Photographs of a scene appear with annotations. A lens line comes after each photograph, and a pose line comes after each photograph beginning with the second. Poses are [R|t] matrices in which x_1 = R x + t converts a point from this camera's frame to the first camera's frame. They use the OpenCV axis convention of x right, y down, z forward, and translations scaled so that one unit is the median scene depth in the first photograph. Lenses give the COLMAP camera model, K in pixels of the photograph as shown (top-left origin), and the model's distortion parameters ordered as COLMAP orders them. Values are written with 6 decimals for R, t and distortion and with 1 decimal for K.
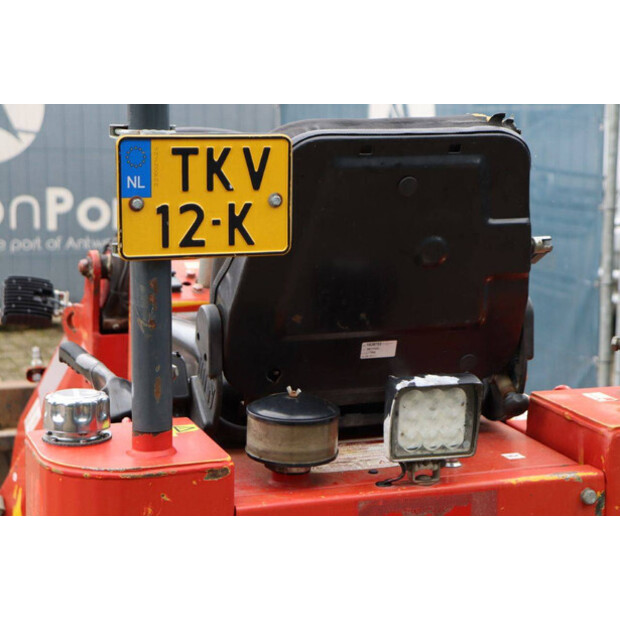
lens RADIAL K [[1444.8, 0, 310.0], [0, 1444.8, 310.0], [0, 0, 1]] dist [0.379732, -0.119773]
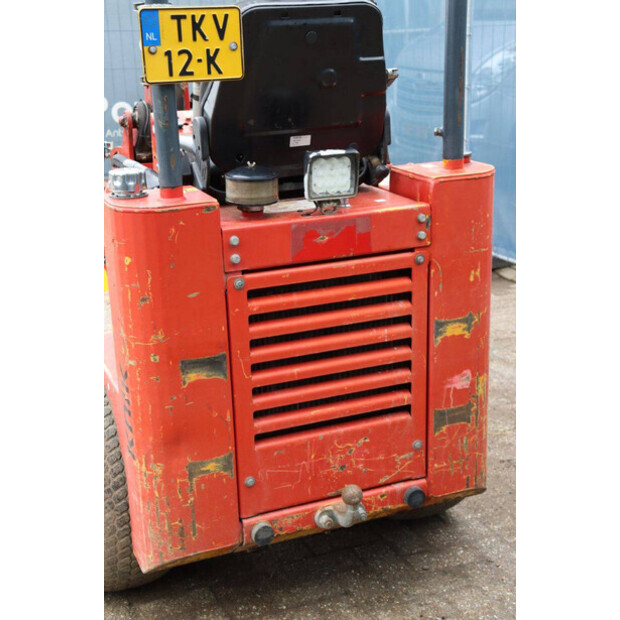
lens RADIAL K [[982.7, 0, 310.0], [0, 982.7, 310.0], [0, 0, 1]] dist [0.137050, 0.069497]
pose [[0.998215, -0.051867, 0.029622, 0.014643], [0.047901, 0.991405, 0.121741, 0.089197], [-0.035682, -0.120105, 0.992120, -0.194445]]
